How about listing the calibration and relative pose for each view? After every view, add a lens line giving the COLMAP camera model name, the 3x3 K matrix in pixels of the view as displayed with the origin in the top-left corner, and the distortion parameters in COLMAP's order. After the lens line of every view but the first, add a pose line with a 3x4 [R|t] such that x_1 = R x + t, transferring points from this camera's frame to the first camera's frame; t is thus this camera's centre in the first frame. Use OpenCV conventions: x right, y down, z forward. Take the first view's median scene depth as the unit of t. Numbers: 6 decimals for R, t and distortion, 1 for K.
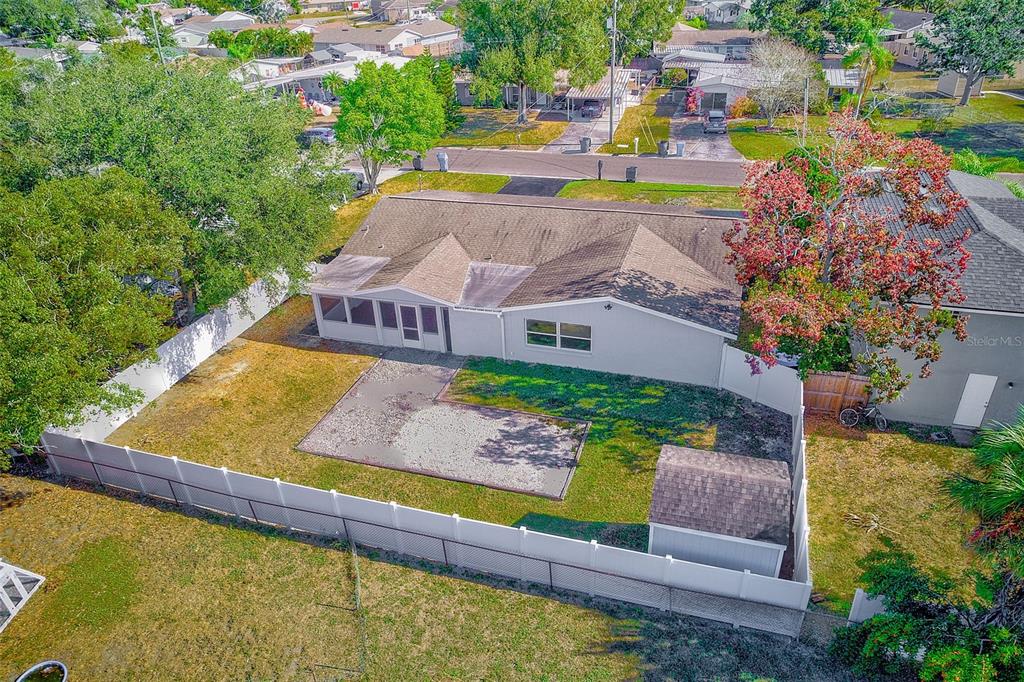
lens RADIAL K [[694.3, 0, 512.0], [0, 694.3, 341.0], [0, 0, 1]] dist [-0.060394, 0.047621]
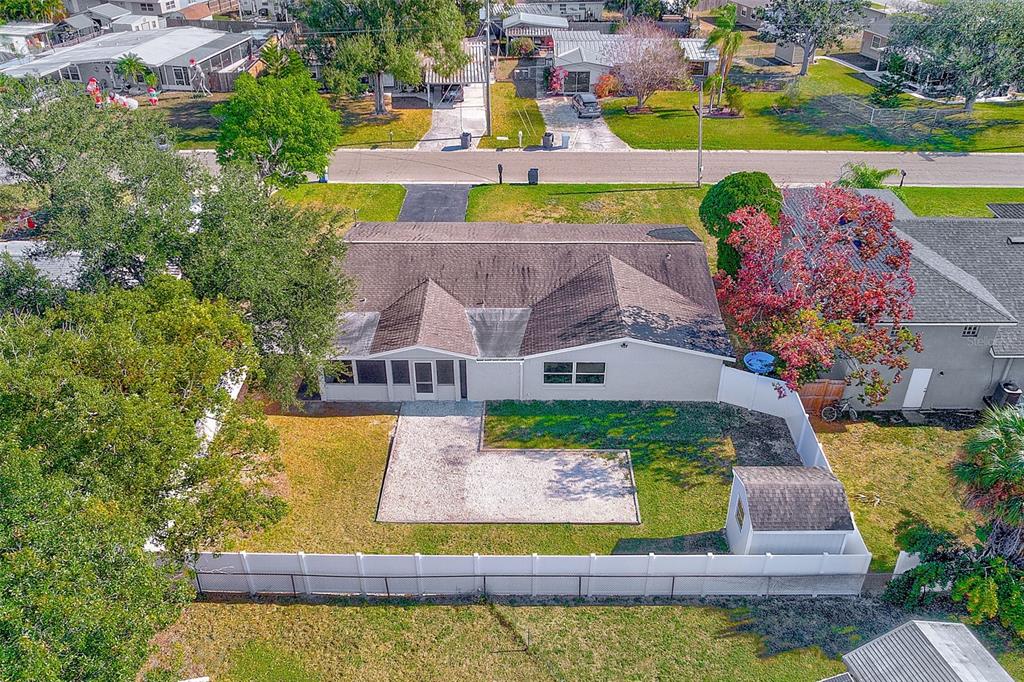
lens RADIAL K [[809.4, 0, 512.0], [0, 809.4, 341.0], [0, 0, 1]] dist [-0.043073, -0.001701]
pose [[0.958288, -0.125410, 0.256820, -0.348822], [0.116605, 0.991954, 0.049296, -0.133469], [-0.260936, -0.017294, 0.965201, -0.206452]]
